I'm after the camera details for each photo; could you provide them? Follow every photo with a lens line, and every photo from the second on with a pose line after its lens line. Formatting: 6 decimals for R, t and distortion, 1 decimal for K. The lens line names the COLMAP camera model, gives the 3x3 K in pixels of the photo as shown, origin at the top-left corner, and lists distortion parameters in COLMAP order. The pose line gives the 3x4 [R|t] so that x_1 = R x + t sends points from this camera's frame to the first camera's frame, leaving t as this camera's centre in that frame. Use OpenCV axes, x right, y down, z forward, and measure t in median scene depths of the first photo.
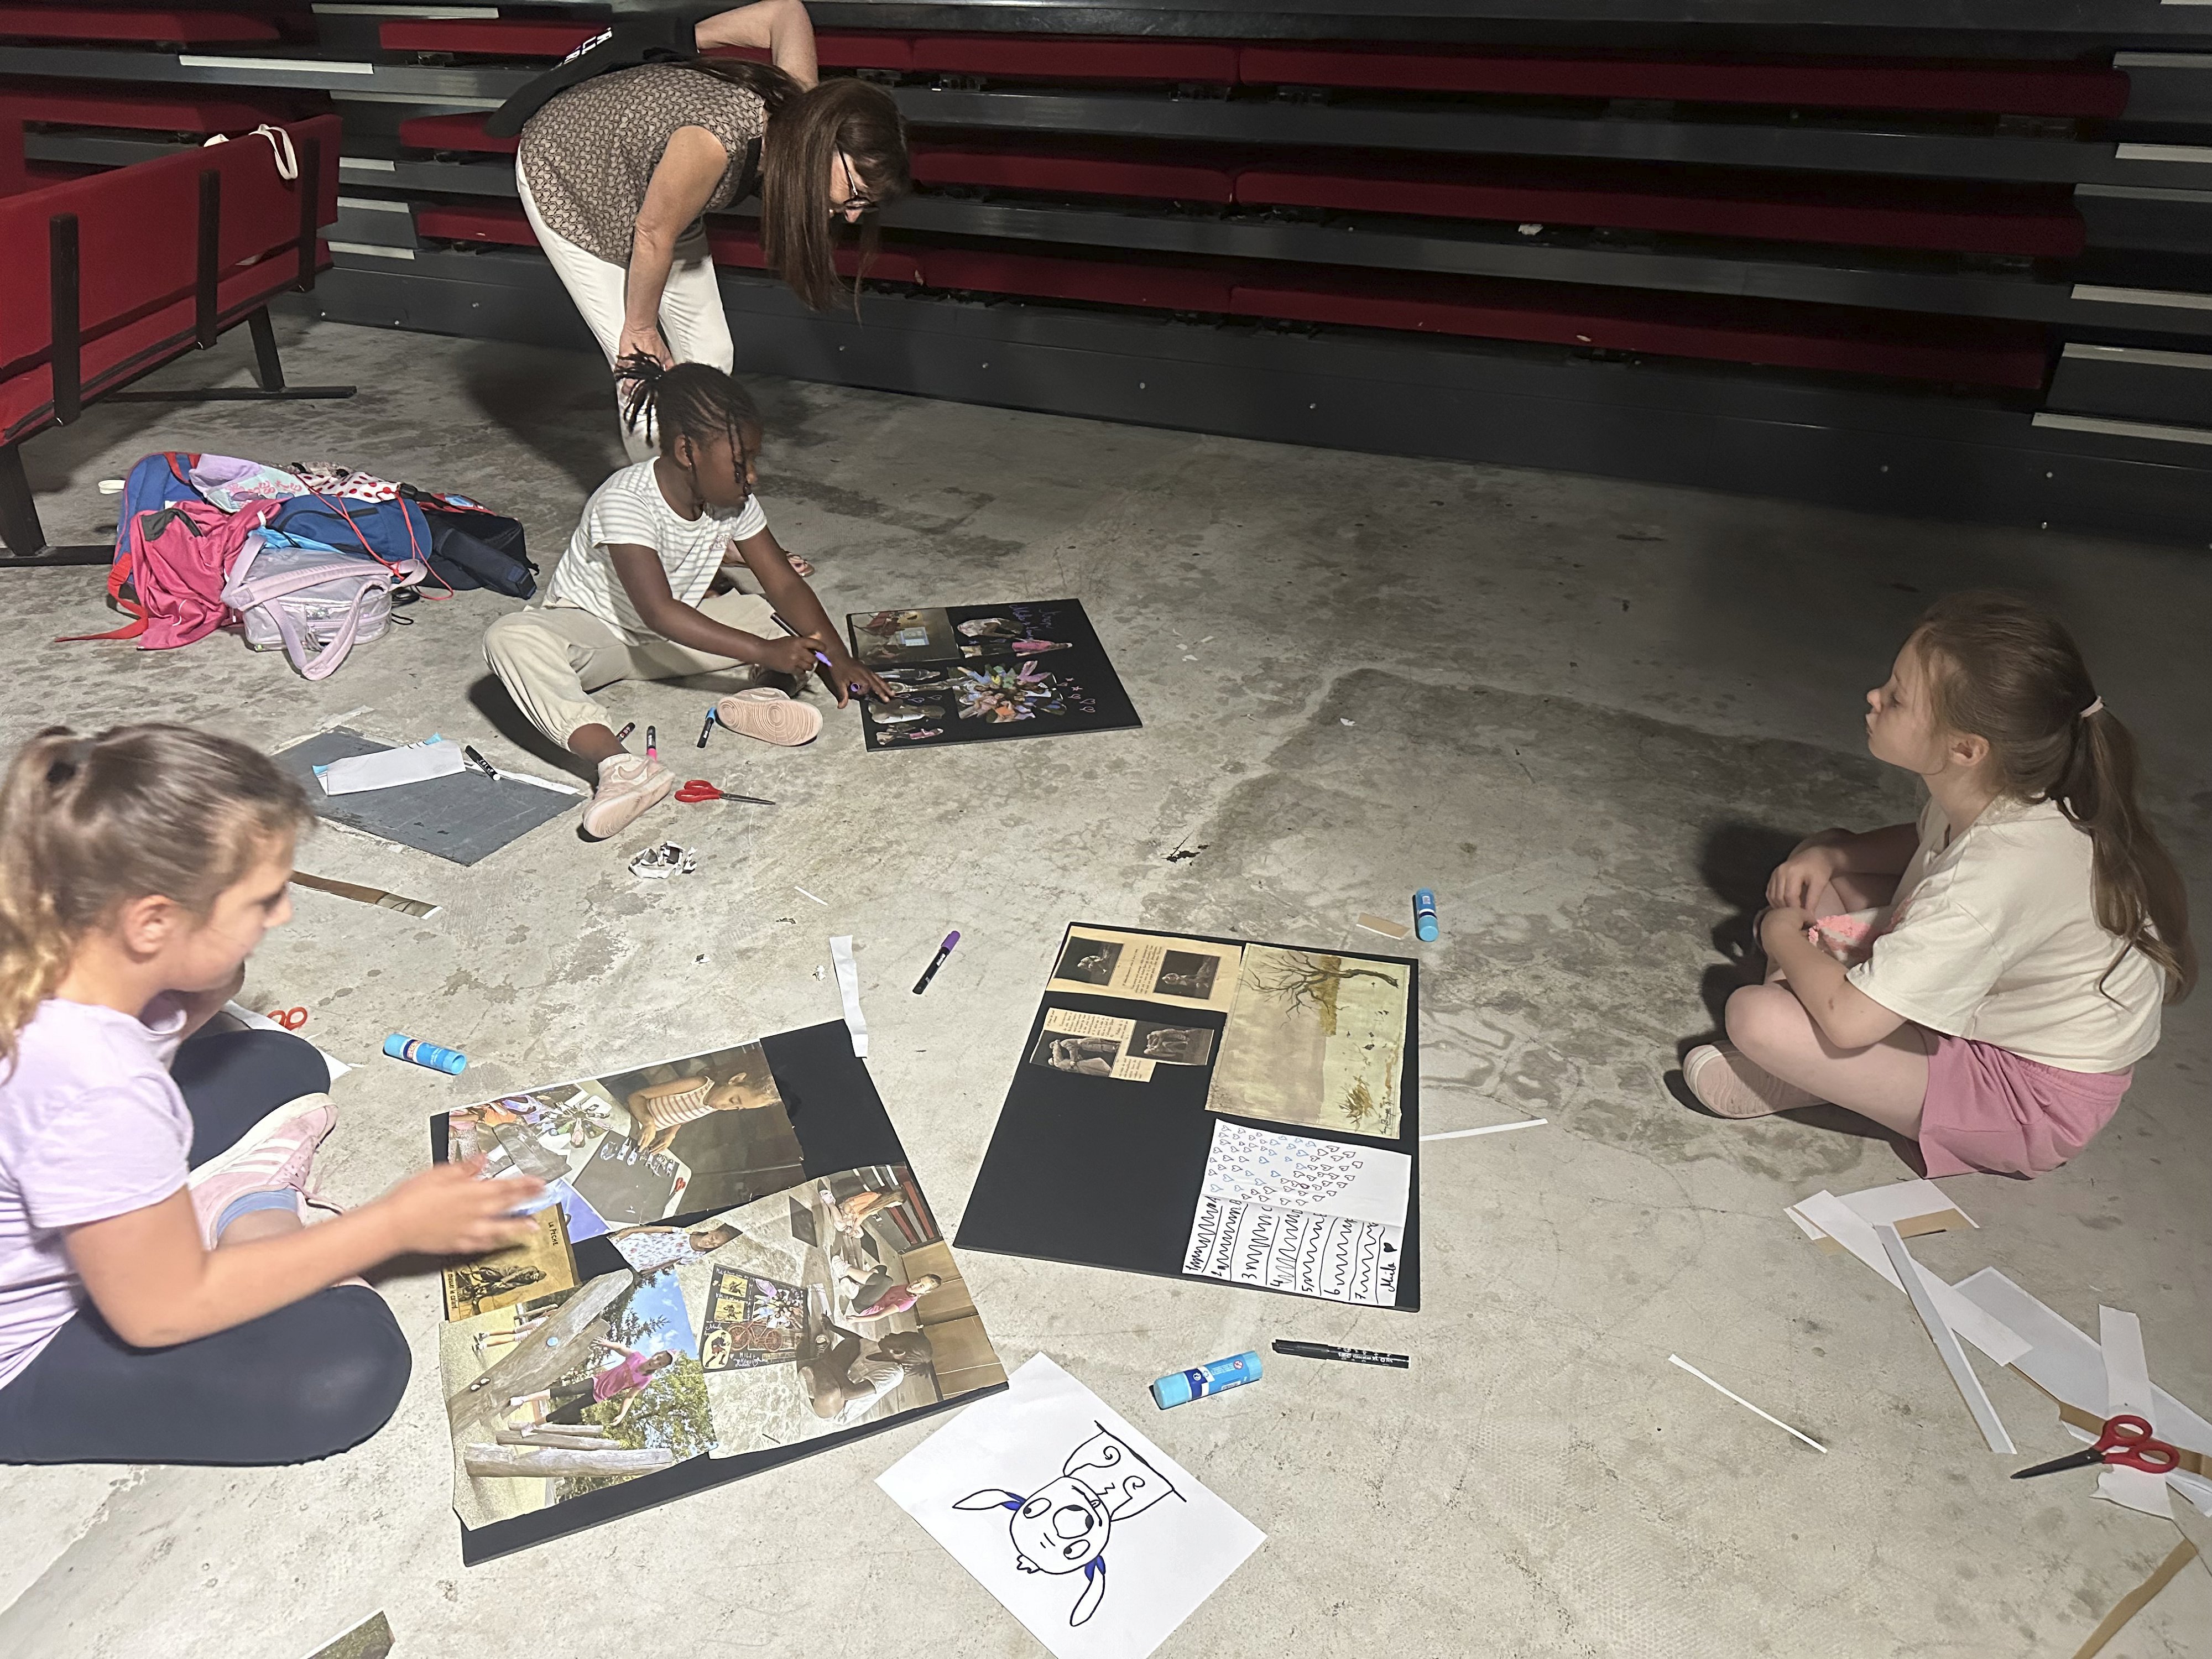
lens RADIAL K [[1535.1, 0, 1106.0], [0, 1535.1, 829.5], [0, 0, 1]] dist [-0.001056, 0.001120]
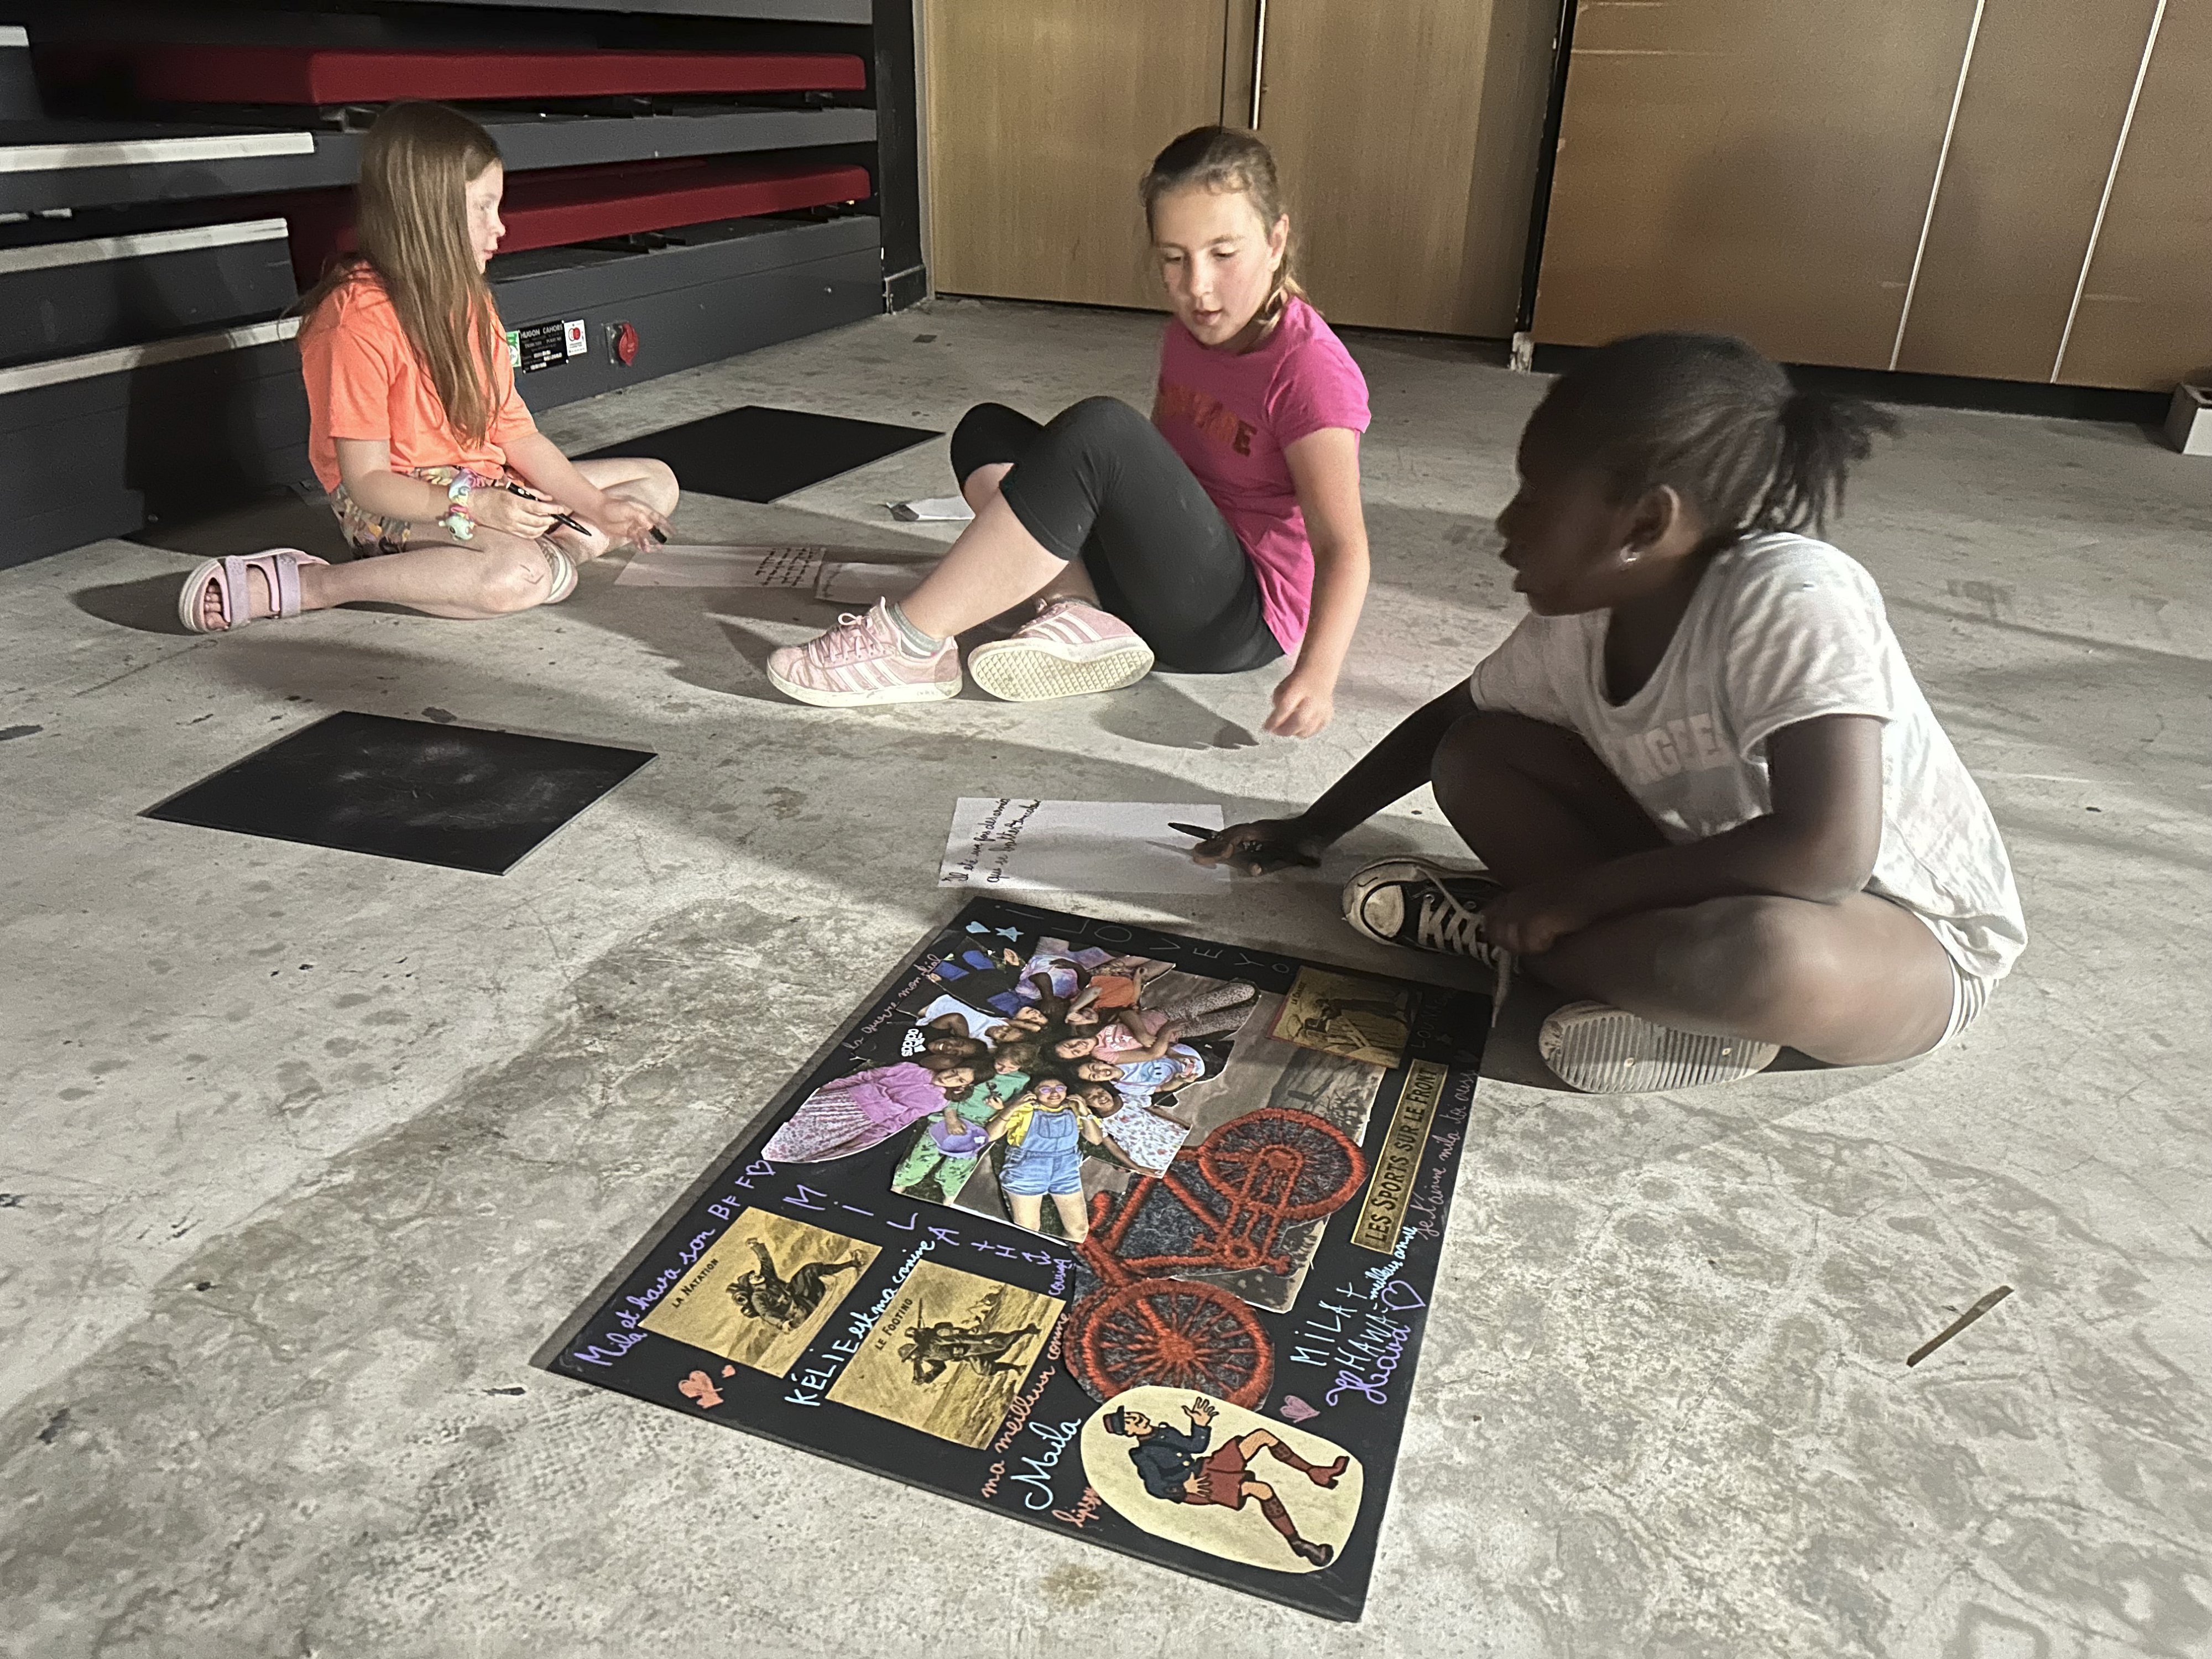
lens RADIAL K [[1535.1, 0, 1106.0], [0, 1535.1, 829.5], [0, 0, 1]] dist [-0.001056, 0.001120]
pose [[0.388089, -0.921619, 0.002513, -0.185198], [0.457200, 0.194890, 0.867748, 0.162550], [-0.800222, -0.335614, 0.496999, 0.918986]]
